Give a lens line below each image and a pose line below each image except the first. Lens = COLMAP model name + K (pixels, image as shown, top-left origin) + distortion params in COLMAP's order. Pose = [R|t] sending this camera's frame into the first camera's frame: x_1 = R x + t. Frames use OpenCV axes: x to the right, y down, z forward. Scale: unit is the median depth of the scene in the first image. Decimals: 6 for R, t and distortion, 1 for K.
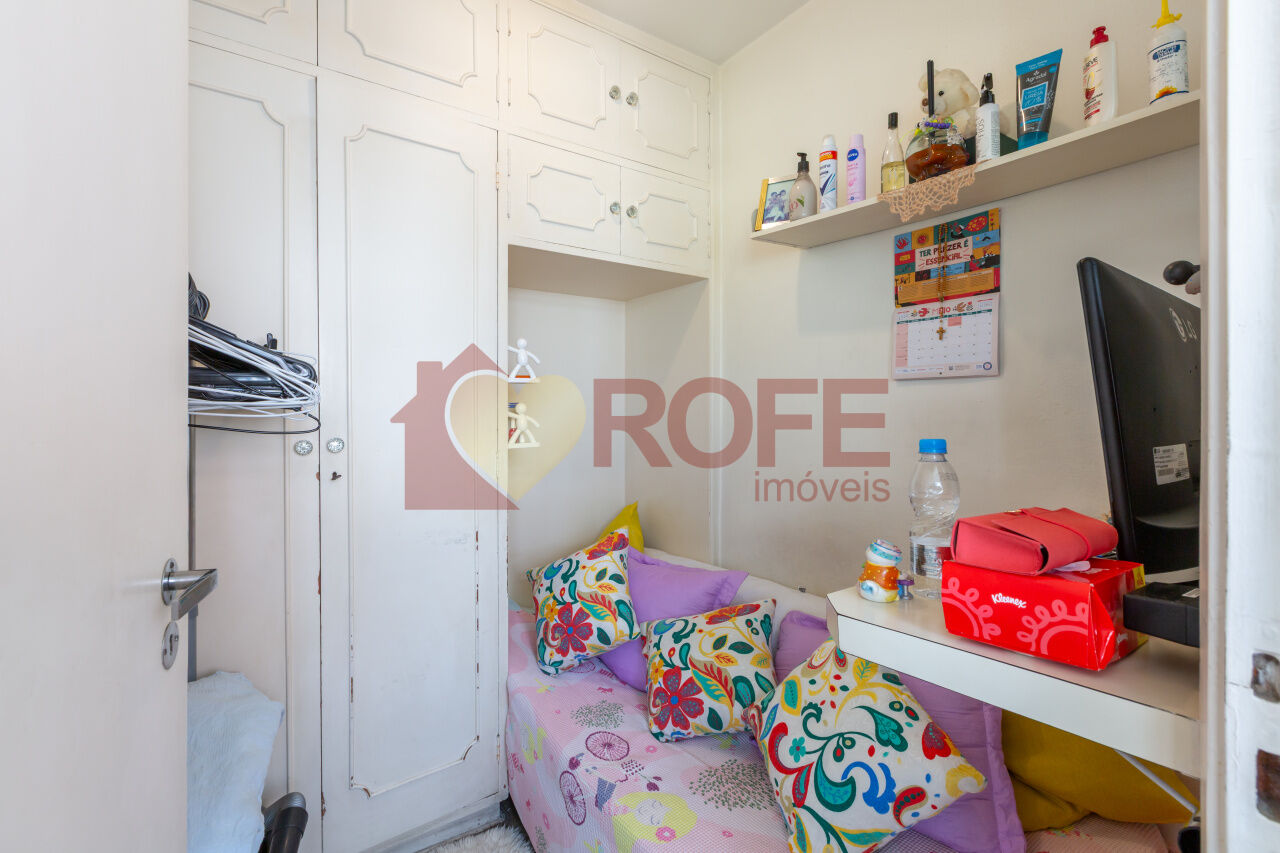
lens RADIAL K [[599.6, 0, 637.1], [0, 599.6, 407.8], [0, 0, 1]] dist [-0.003573, -0.001789]
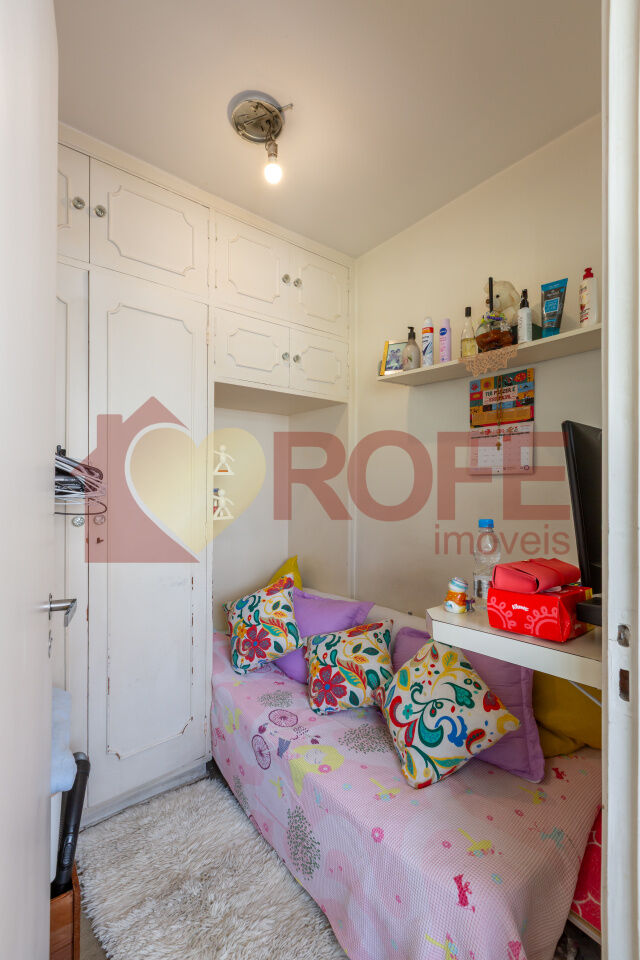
lens RADIAL K [[449.7, 0, 319.7], [0, 449.7, 483.9], [0, 0, 1]] dist [-0.003573, -0.001789]
pose [[0.997312, 0.002636, 0.073219, -0.043155], [-0.002558, 0.999996, -0.001155, -0.024435], [-0.073222, 0.000964, 0.997315, -0.136994]]
